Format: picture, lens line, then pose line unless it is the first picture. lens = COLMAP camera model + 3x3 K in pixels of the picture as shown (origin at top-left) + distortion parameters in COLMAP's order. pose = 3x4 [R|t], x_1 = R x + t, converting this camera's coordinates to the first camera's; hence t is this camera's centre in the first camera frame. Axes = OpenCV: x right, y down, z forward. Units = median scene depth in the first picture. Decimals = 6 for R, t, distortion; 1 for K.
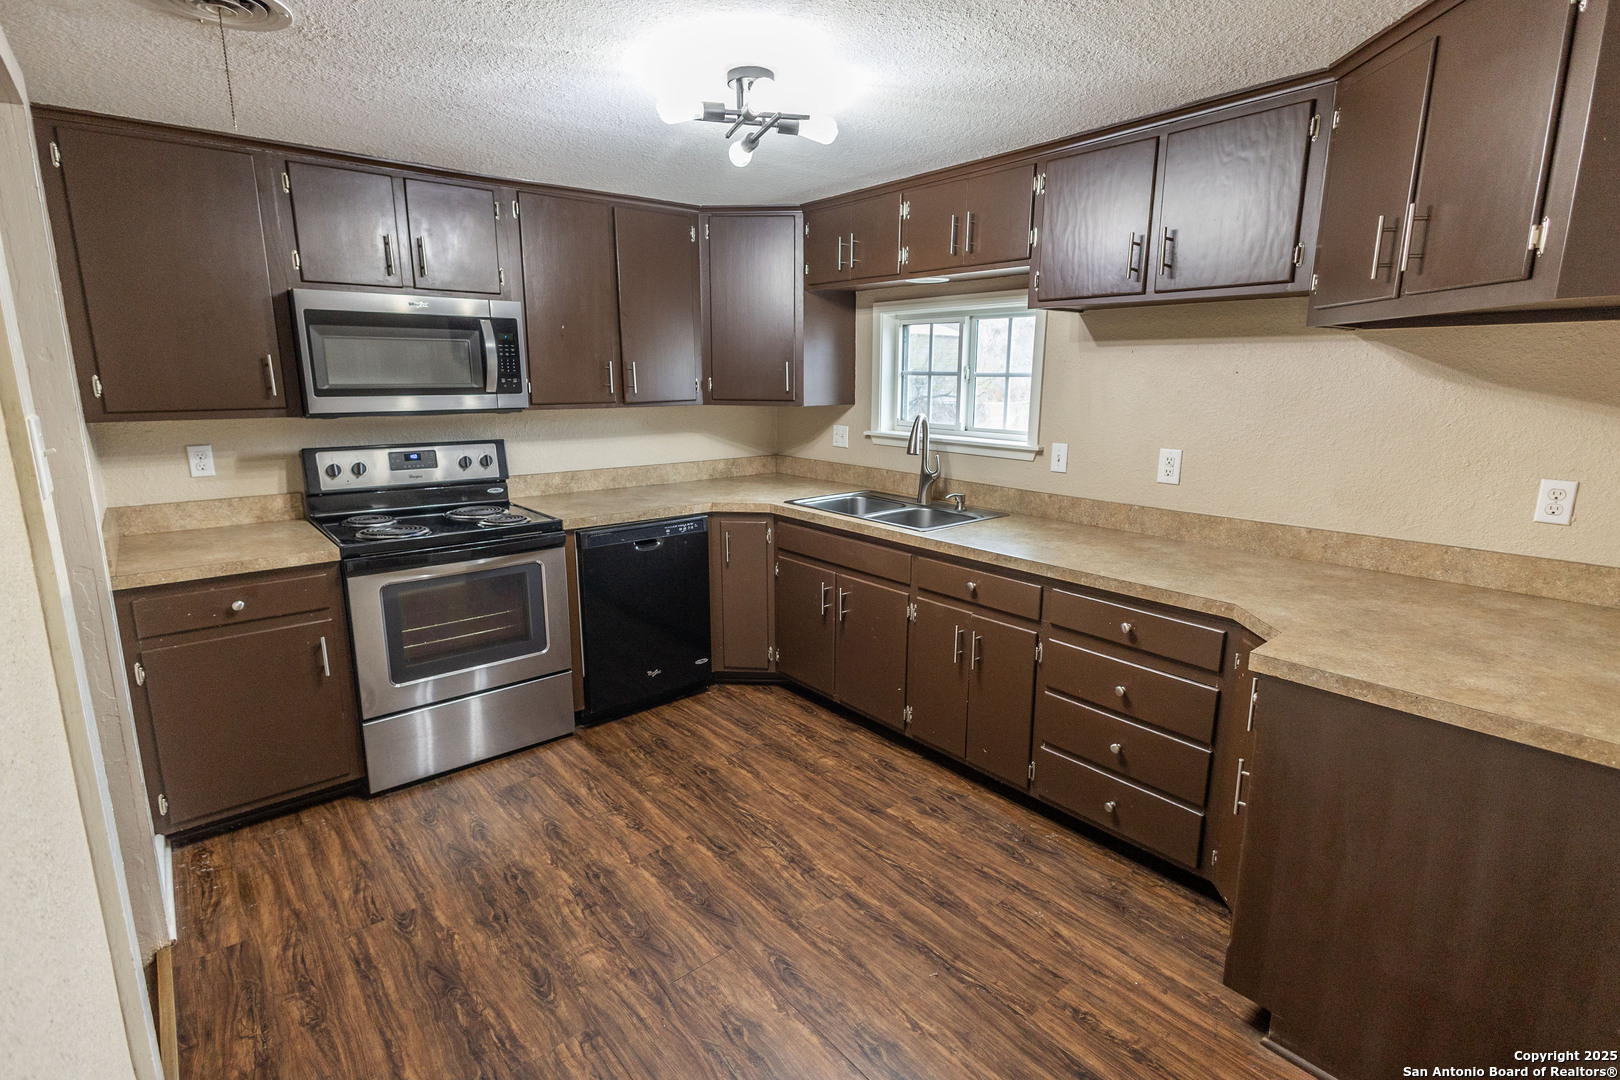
lens RADIAL K [[757.5, 0, 755.8], [0, 757.5, 520.6], [0, 0, 1]] dist [0.015175, -0.002072]
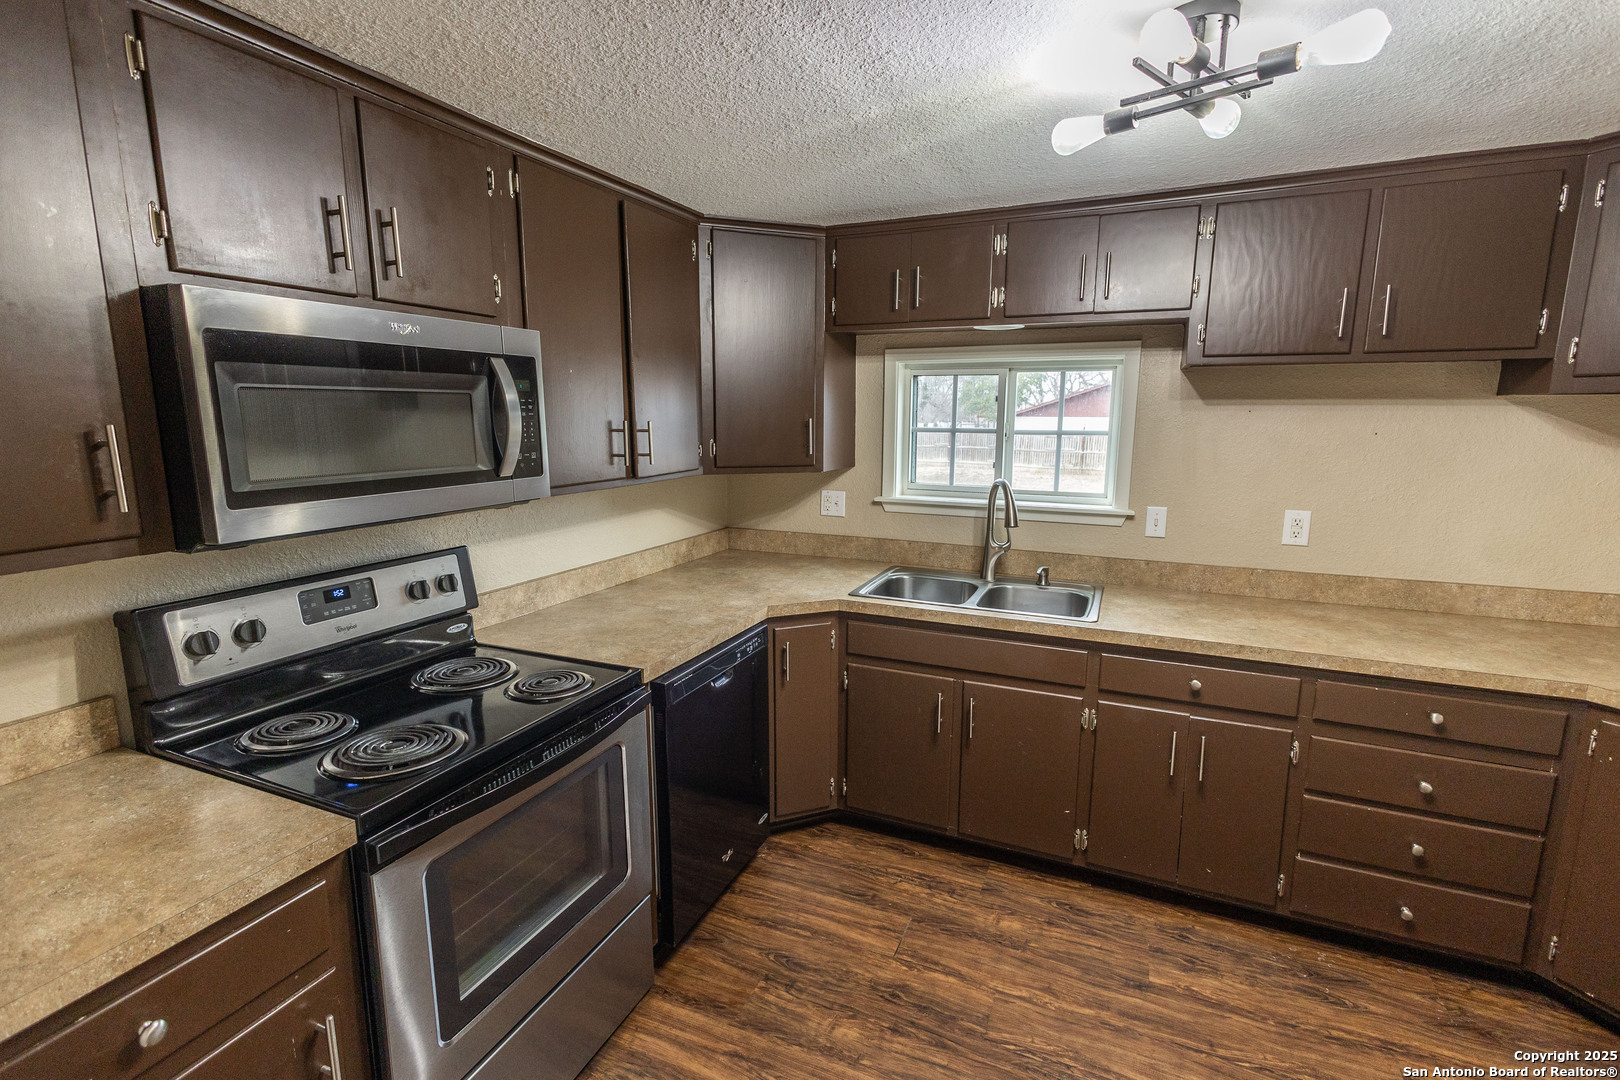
lens RADIAL K [[757.5, 0, 813.3], [0, 757.5, 537.8], [0, 0, 1]] dist [0.015175, -0.002072]
pose [[0.894170, -0.074907, 0.441417, -0.395305], [0.088523, 0.996021, -0.010298, -0.091392], [-0.438889, 0.048283, 0.897243, 0.345808]]
